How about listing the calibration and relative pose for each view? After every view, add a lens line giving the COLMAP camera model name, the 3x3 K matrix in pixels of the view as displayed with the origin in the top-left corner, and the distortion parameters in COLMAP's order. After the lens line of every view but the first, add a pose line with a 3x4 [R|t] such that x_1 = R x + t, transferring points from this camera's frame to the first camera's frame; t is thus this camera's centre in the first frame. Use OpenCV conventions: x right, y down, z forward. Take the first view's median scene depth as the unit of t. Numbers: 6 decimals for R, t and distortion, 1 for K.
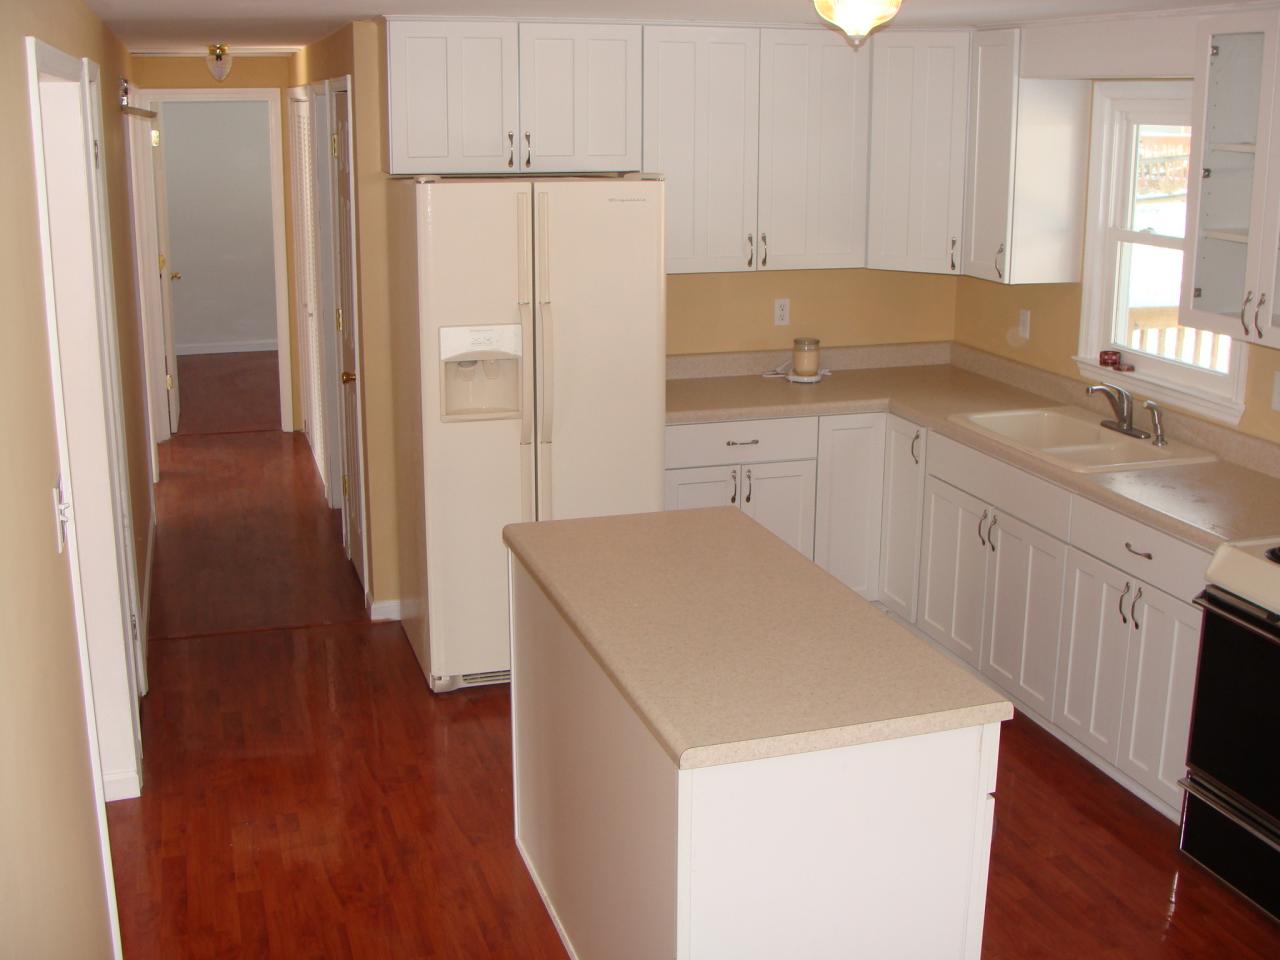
lens RADIAL K [[1454.4, 0, 670.7], [0, 1454.4, 421.1], [0, 0, 1]] dist [-0.146092, 0.000000]
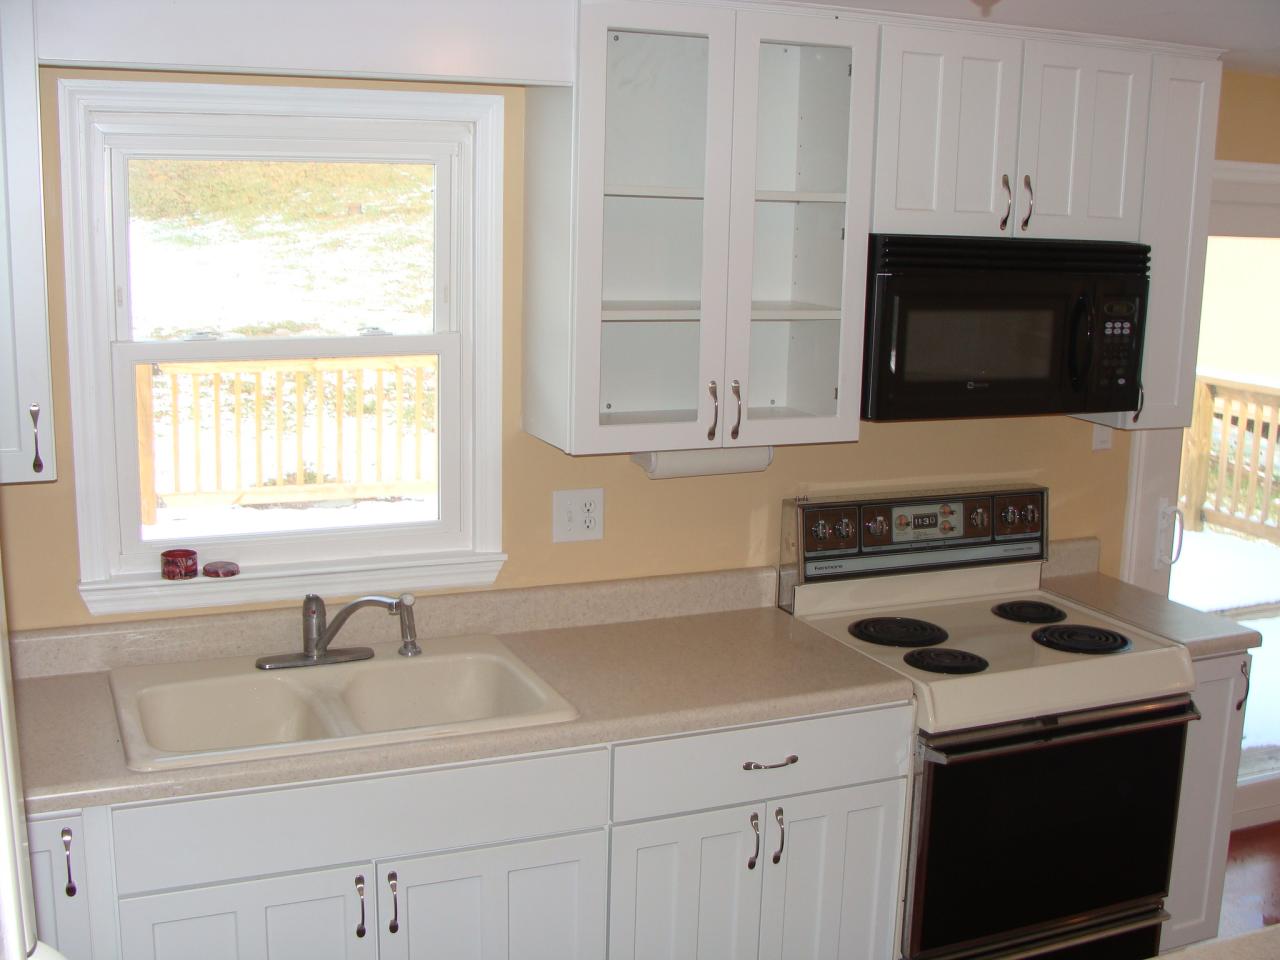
lens RADIAL K [[1454.4, 0, 637.4], [0, 1454.4, 448.4], [0, 0, 1]] dist [-0.146092, 0.000000]
pose [[-0.082332, -0.180722, 0.980082, -0.291185], [0.189685, 0.962602, 0.193434, -0.179762], [-0.978387, 0.201833, -0.044973, 0.906714]]
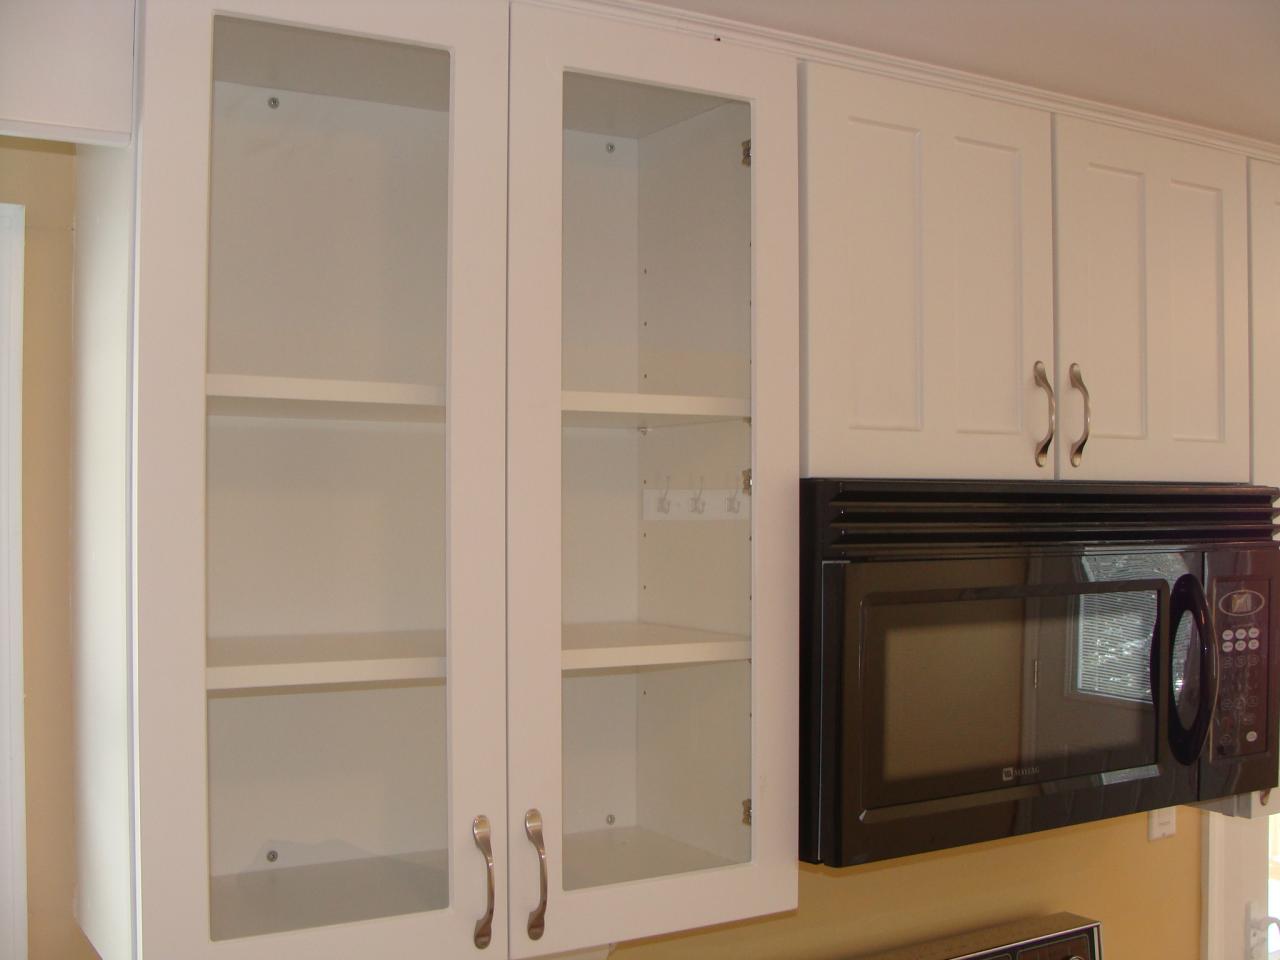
lens RADIAL K [[1454.4, 0, 647.0], [0, 1454.4, 469.1], [0, 0, 1]] dist [-0.146092, 0.000000]
pose [[-0.222704, -0.000621, 0.974886, 0.062187], [0.203178, 0.978011, 0.047038, -0.150057], [-0.953479, 0.208551, -0.217681, 0.855229]]
